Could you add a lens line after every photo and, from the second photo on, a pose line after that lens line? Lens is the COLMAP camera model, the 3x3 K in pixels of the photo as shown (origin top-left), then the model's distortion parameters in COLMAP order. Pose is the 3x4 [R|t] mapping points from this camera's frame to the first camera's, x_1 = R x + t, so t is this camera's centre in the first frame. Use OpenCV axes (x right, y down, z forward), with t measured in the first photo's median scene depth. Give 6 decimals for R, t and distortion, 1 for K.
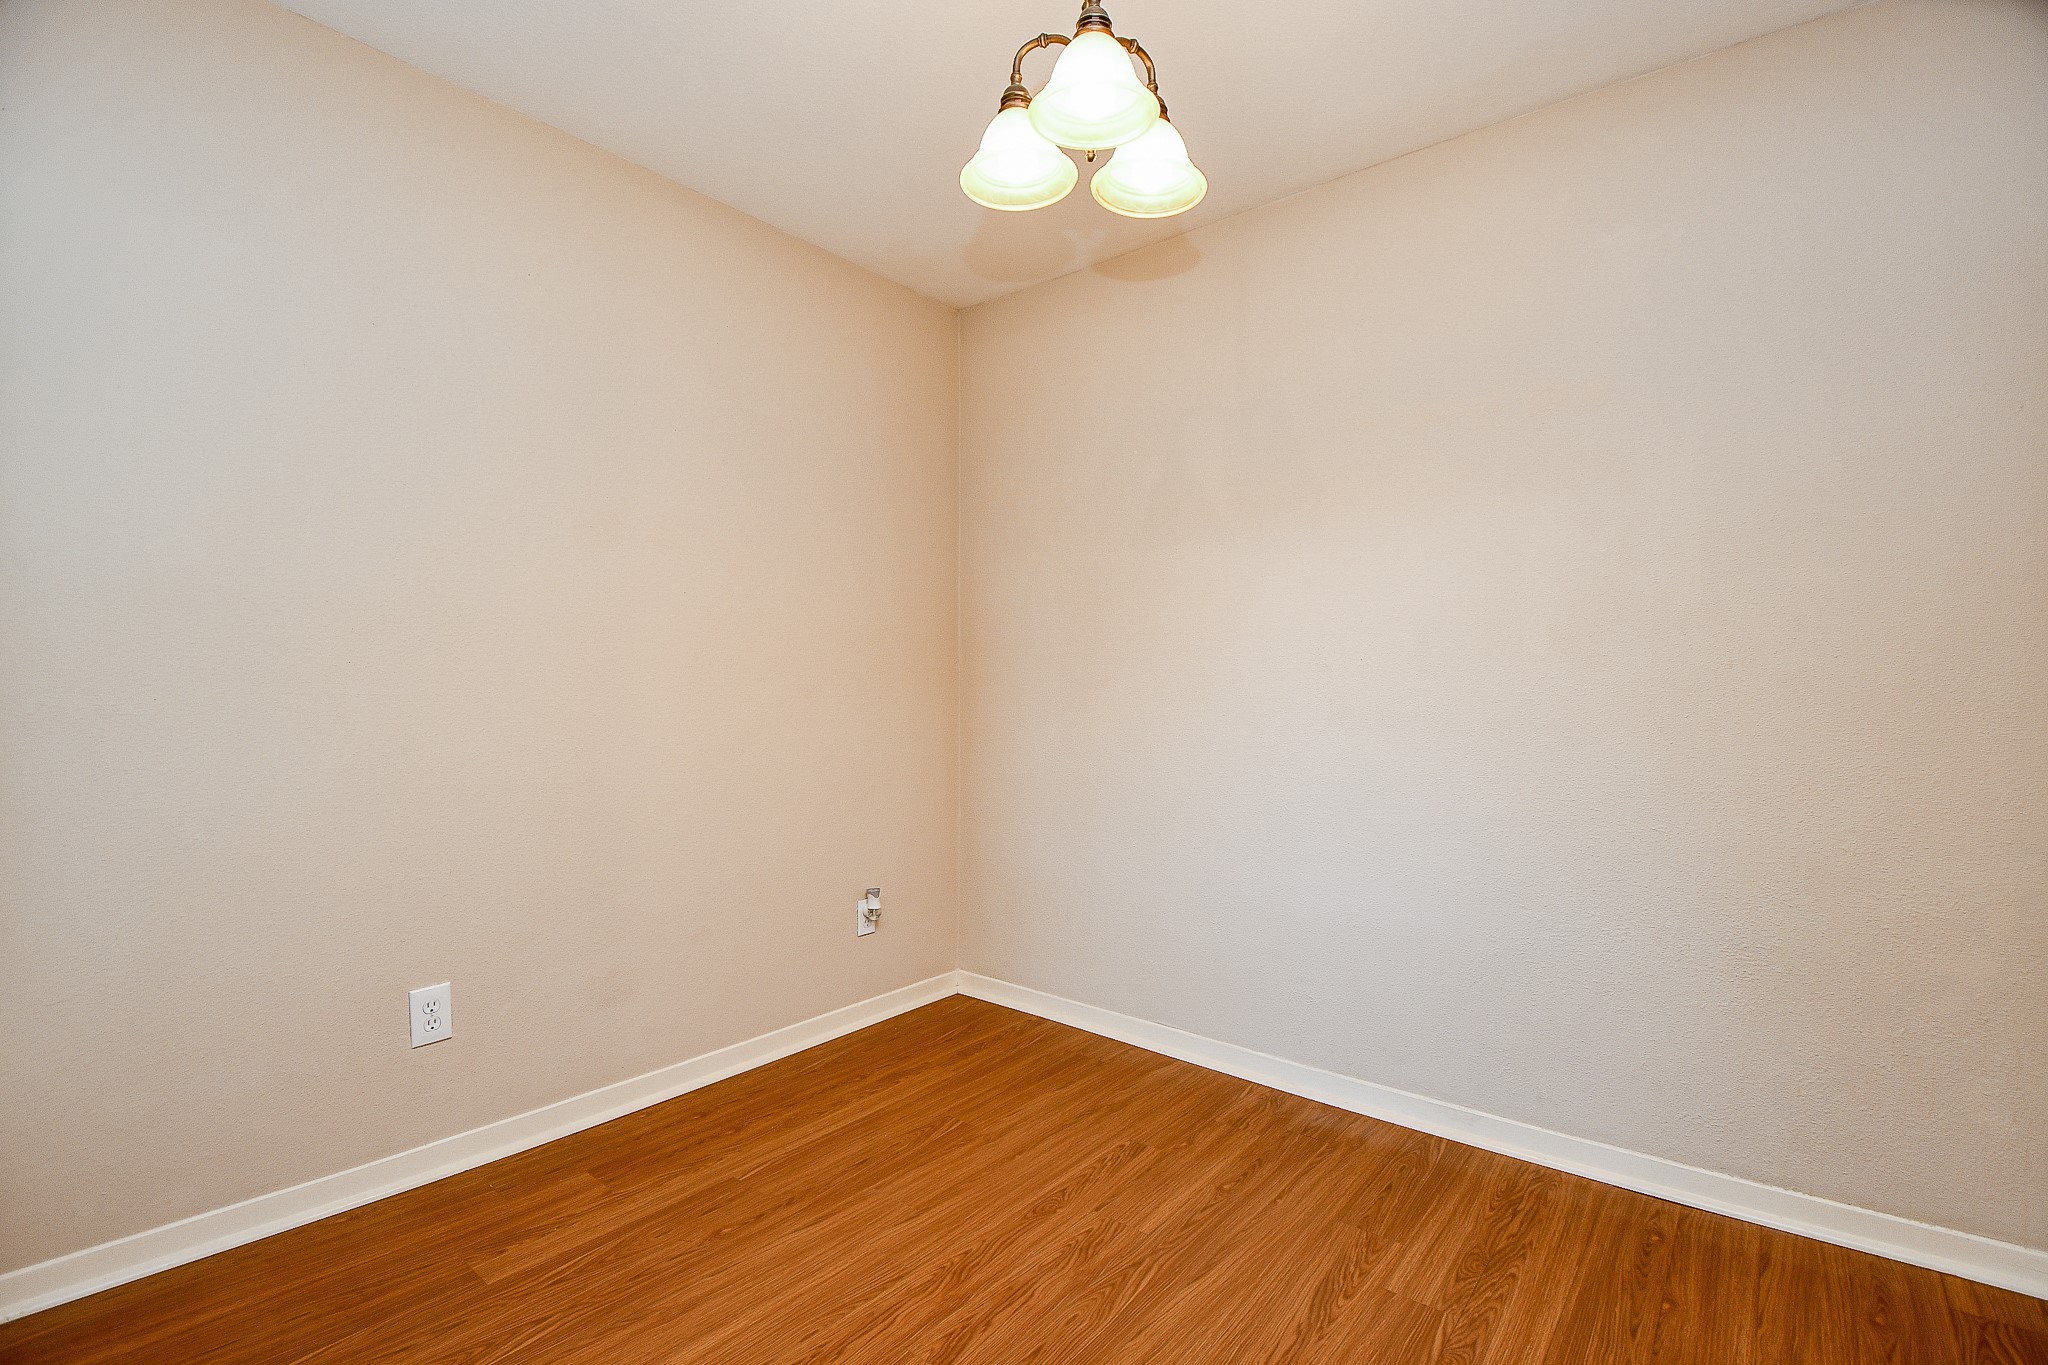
lens RADIAL K [[922.9, 0, 1022.1], [0, 922.9, 690.2], [0, 0, 1]] dist [-0.005476, -0.005031]
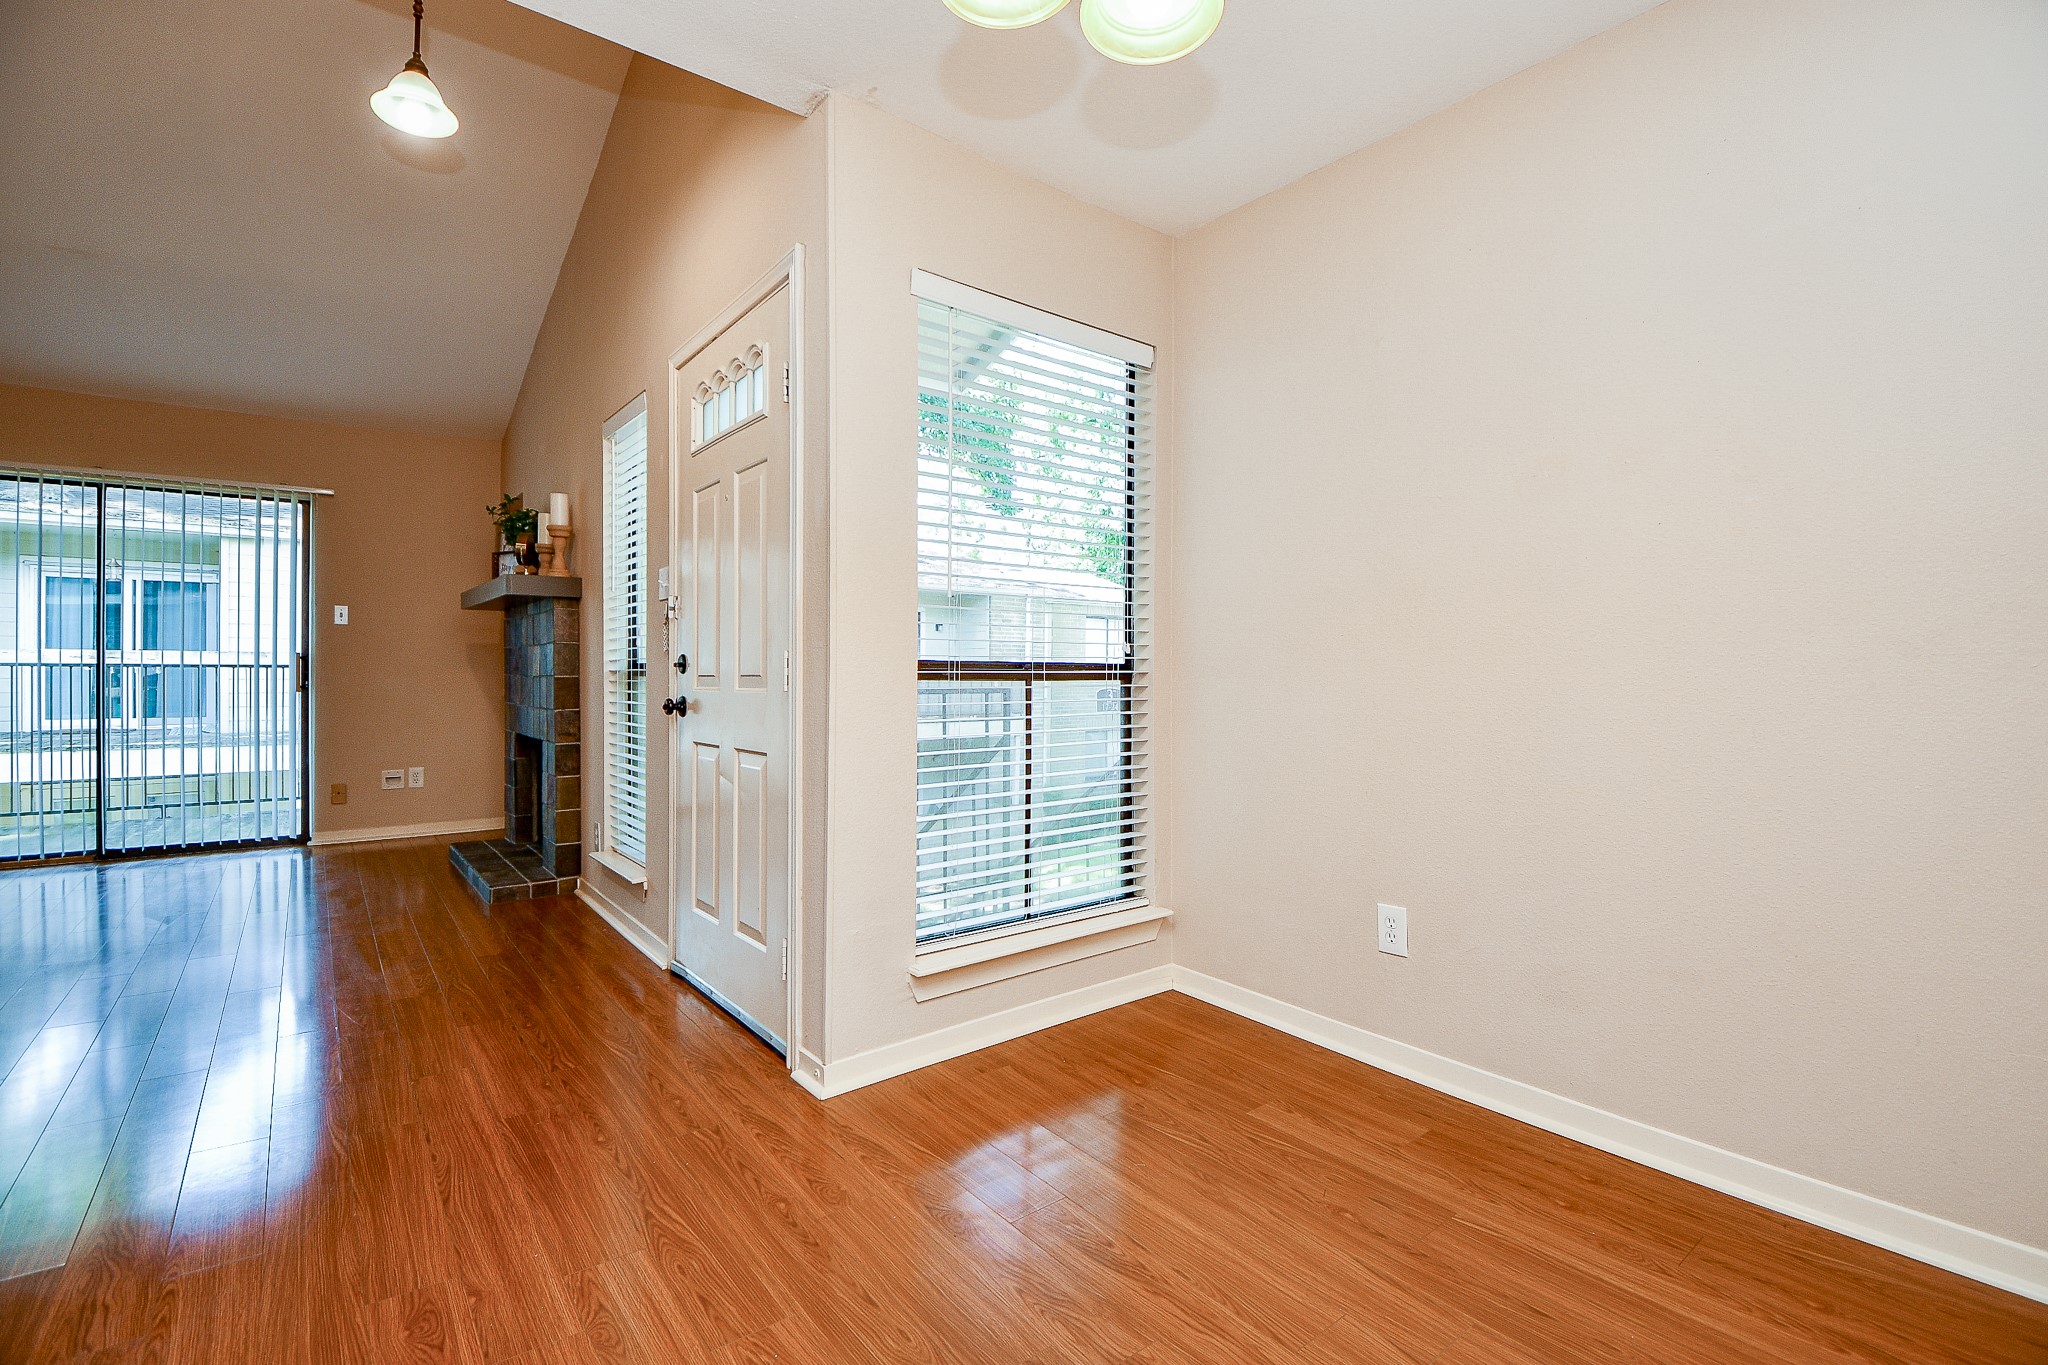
lens RADIAL K [[922.9, 0, 1030.7], [0, 922.9, 673.7], [0, 0, 1]] dist [-0.005476, -0.005031]
pose [[-0.201307, 0.000646, -0.979528, 0.611581], [0.002991, 0.999996, 0.000045, 0.023287], [0.979524, -0.002920, -0.201308, 0.788510]]
